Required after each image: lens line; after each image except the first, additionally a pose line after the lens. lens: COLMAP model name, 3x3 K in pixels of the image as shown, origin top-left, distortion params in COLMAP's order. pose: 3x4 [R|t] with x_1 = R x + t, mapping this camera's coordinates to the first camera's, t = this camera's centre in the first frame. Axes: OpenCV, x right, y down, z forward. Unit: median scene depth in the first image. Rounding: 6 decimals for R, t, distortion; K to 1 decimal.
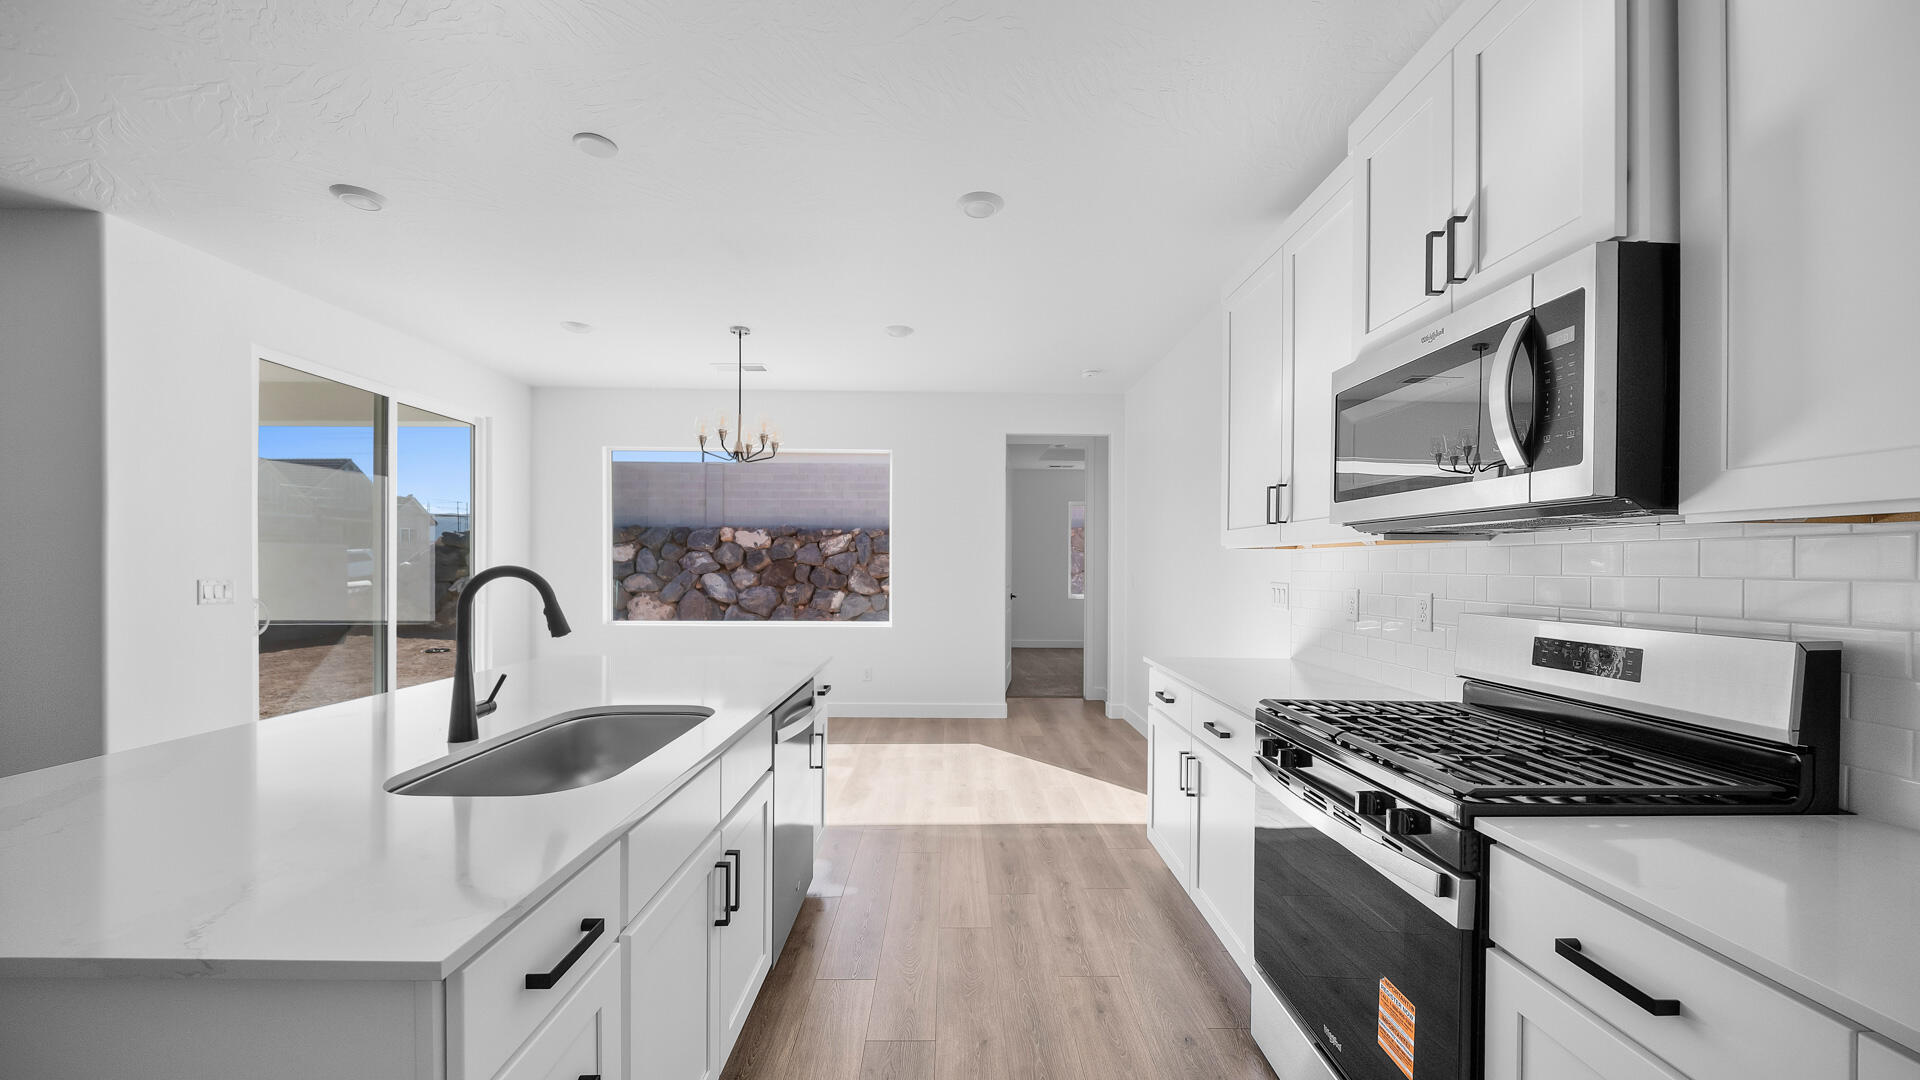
lens RADIAL K [[671.0, 0, 955.3], [0, 671.0, 563.2], [0, 0, 1]] dist [0.002708, -0.003172]
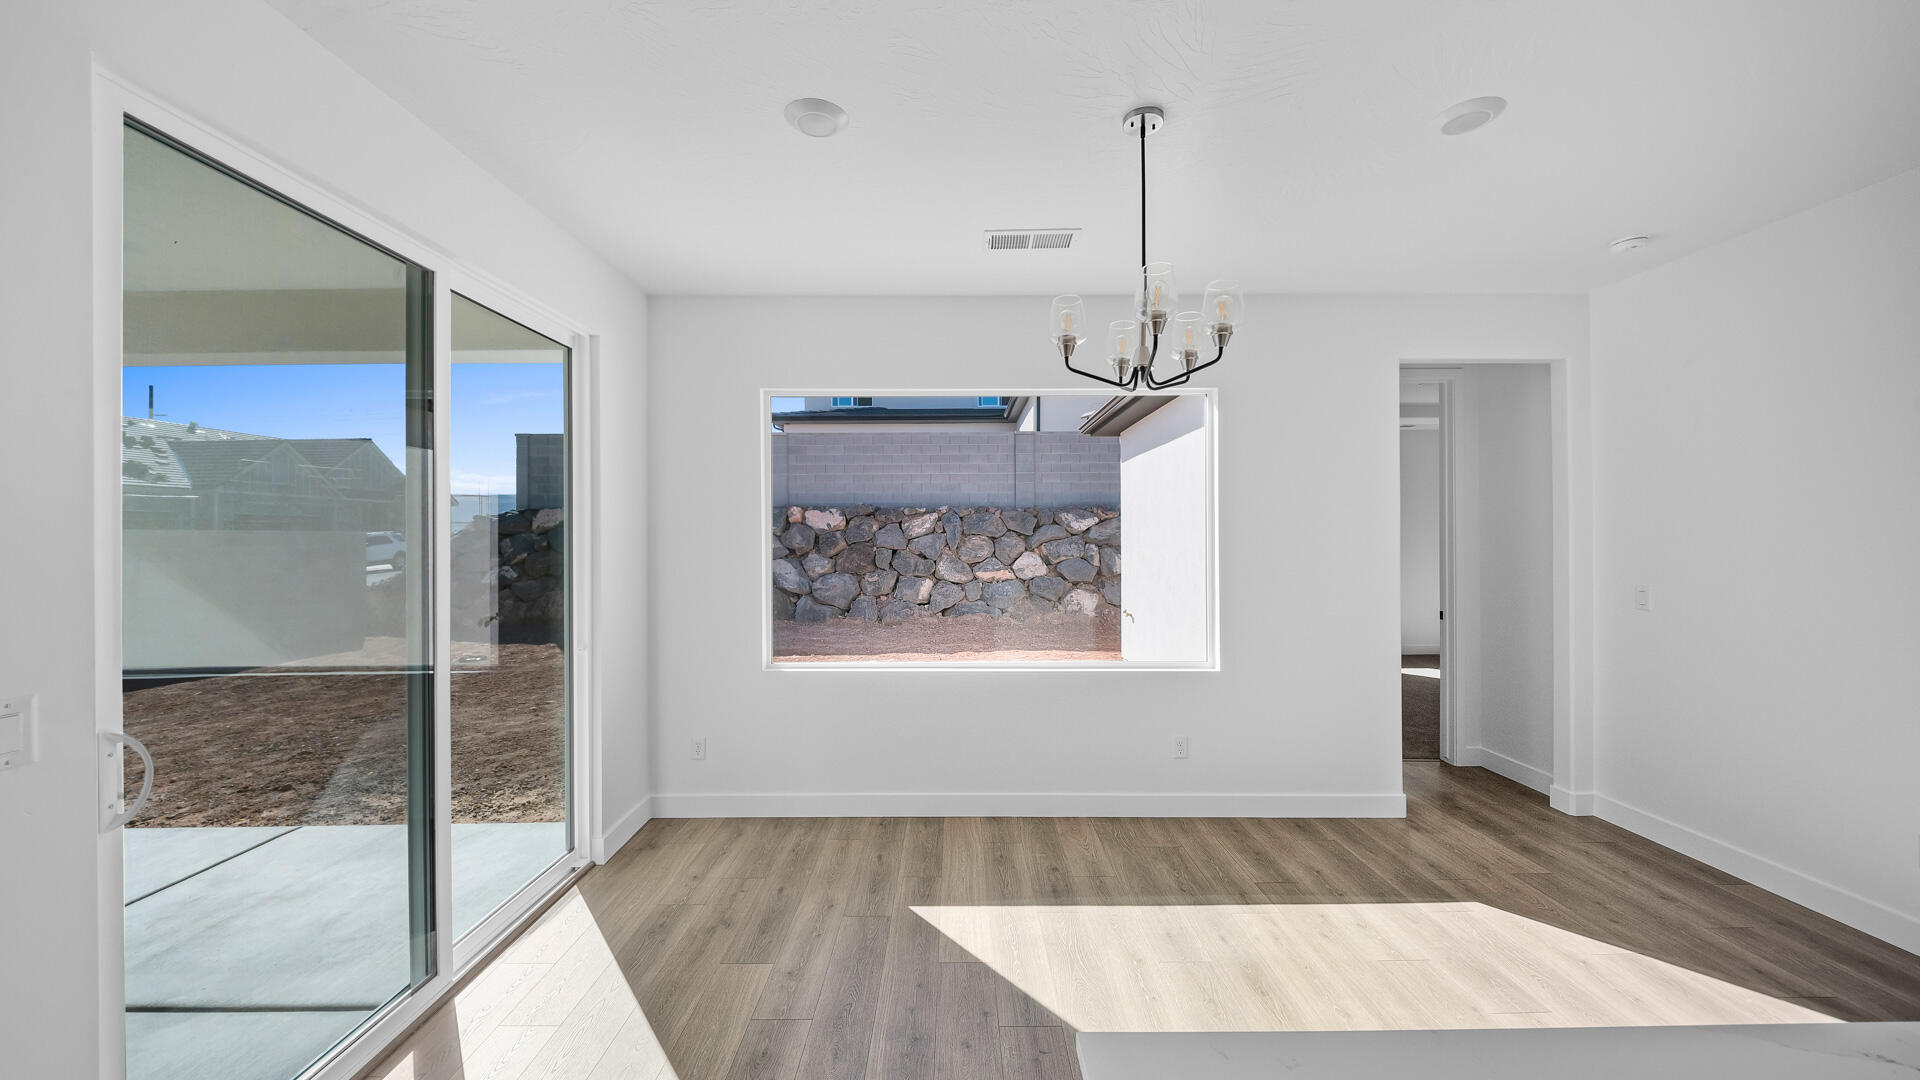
lens RADIAL K [[671.0, 0, 954.3], [0, 671.0, 535.5], [0, 0, 1]] dist [0.002708, -0.003172]
pose [[0.999795, -0.009778, -0.017722, -0.123314], [0.009741, 0.999950, -0.002197, -0.012269], [0.017743, 0.002024, 0.999841, 0.138744]]
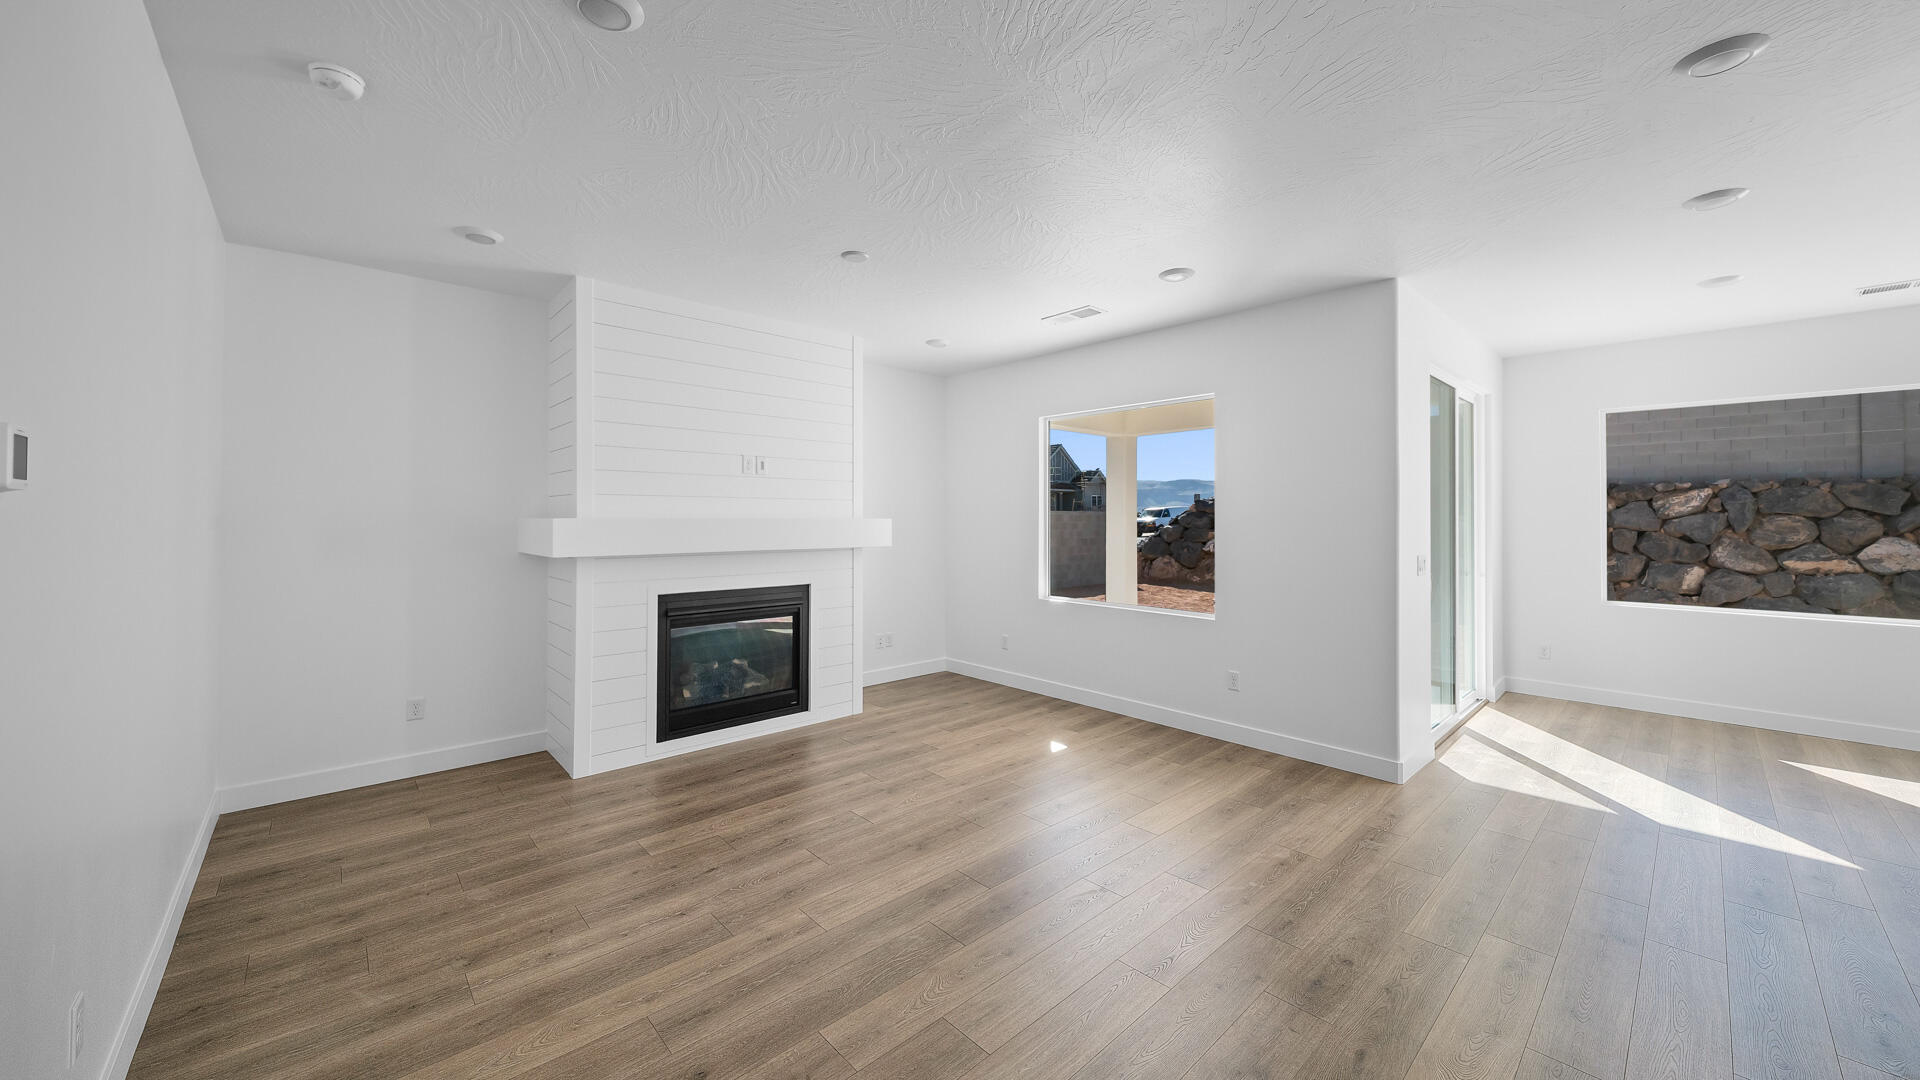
lens RADIAL K [[671.0, 0, 963.6], [0, 671.0, 511.6], [0, 0, 1]] dist [0.002708, -0.003172]
pose [[0.661538, -0.013105, -0.749797, -0.153422], [0.002013, 0.999875, -0.015700, -0.008388], [0.749909, 0.008877, 0.661482, -0.096016]]
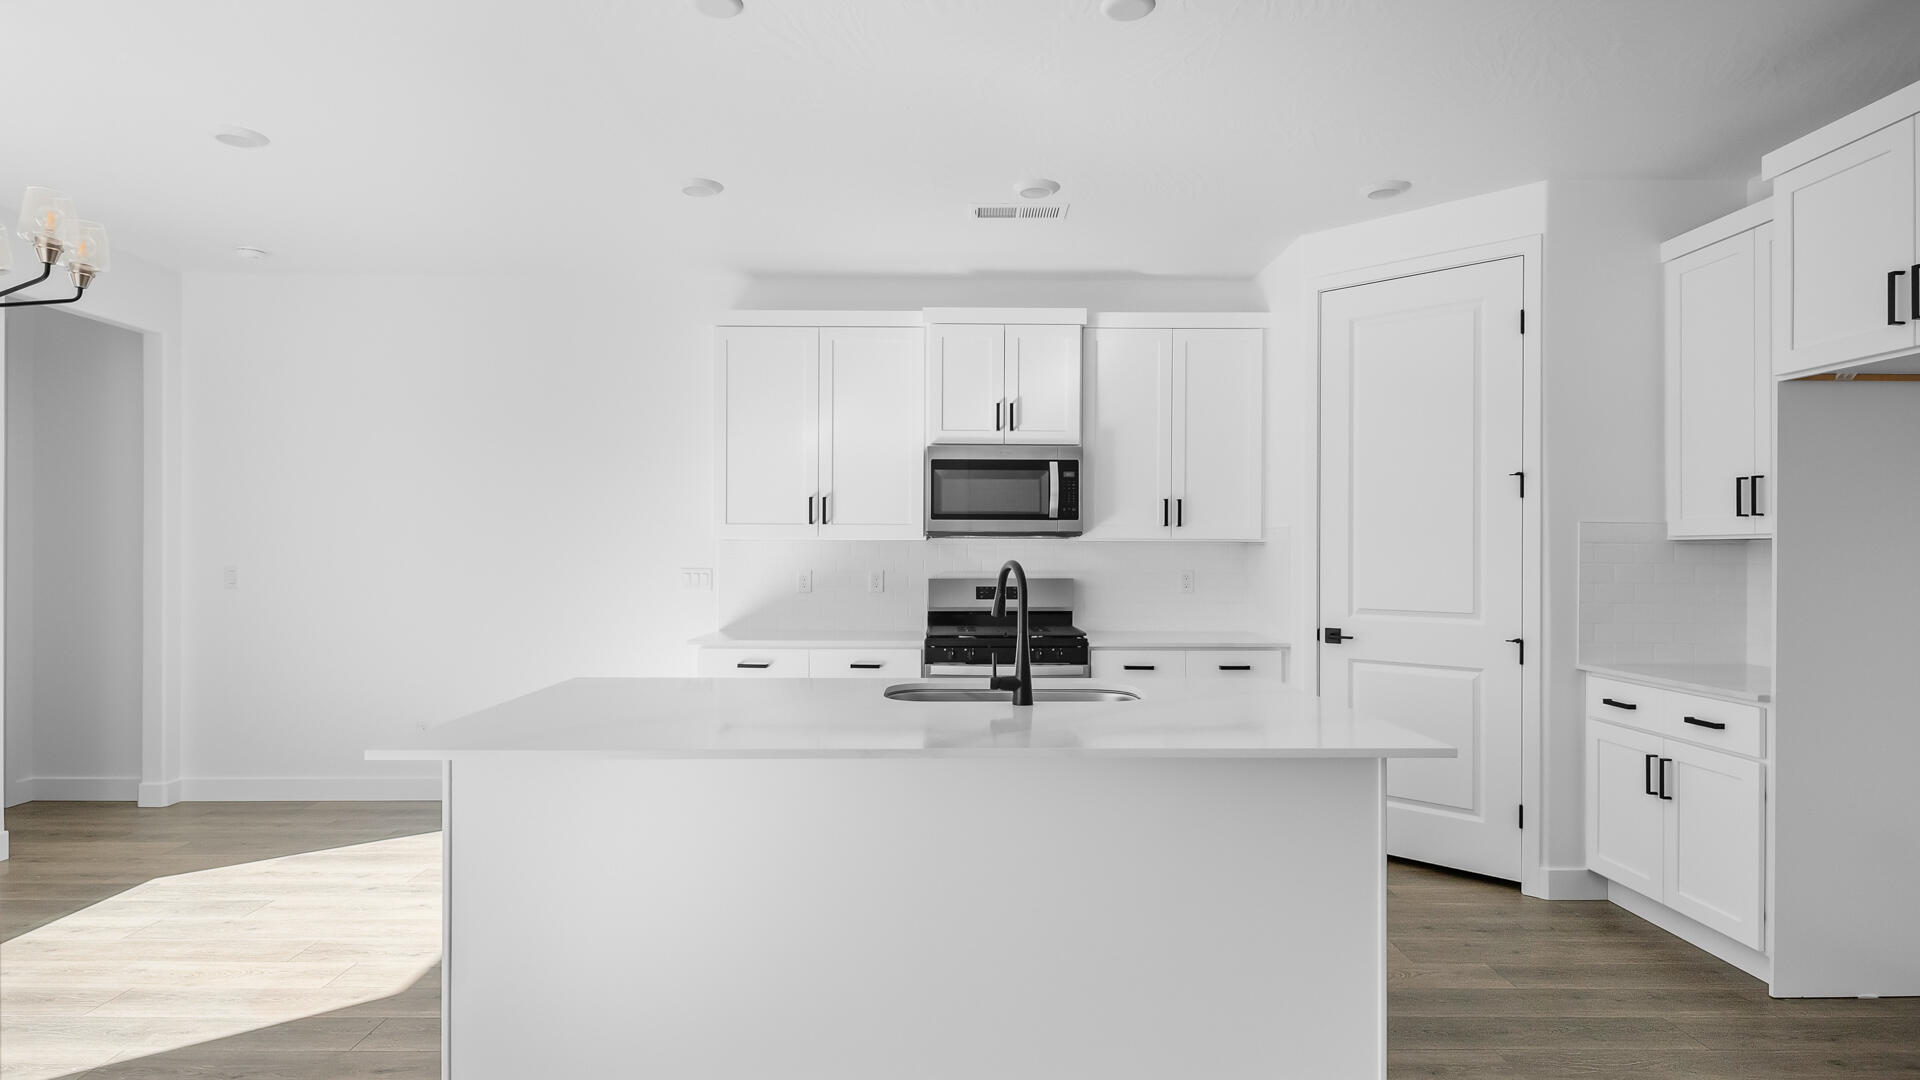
lens RADIAL K [[1020.4, 0, 945.3], [0, 1020.4, 551.8], [0, 0, 1]] dist [0.003133, -0.003898]
pose [[0.012276, -0.005394, 0.999910, -0.253981], [-0.005667, 0.999969, 0.005464, -0.002338], [-0.999909, -0.005734, 0.012245, 0.109512]]
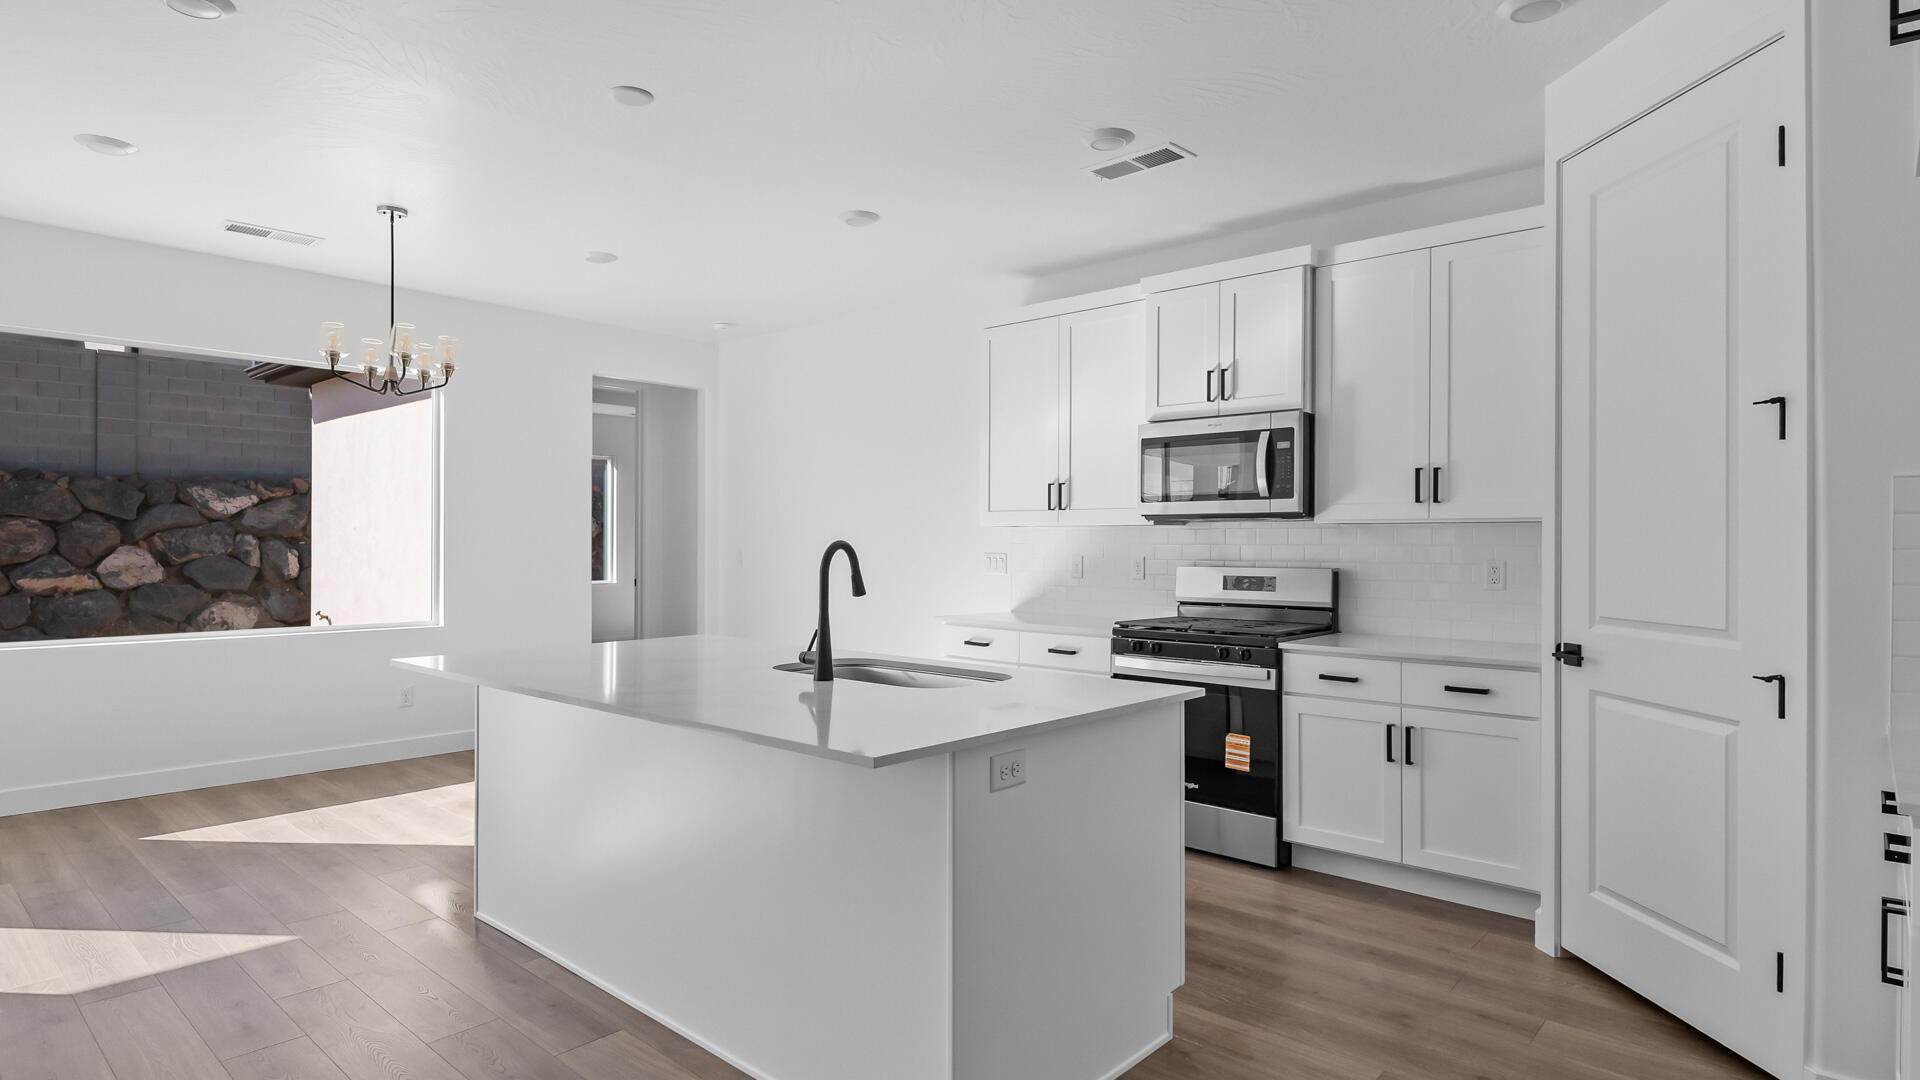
lens RADIAL K [[1020.4, 0, 941.5], [0, 1020.4, 544.2], [0, 0, 1]] dist [0.003133, -0.003898]
pose [[0.686861, -0.005896, 0.726765, -0.193470], [-0.000826, 0.999960, 0.008893, -0.000916], [-0.726789, -0.006709, 0.686828, -0.046335]]
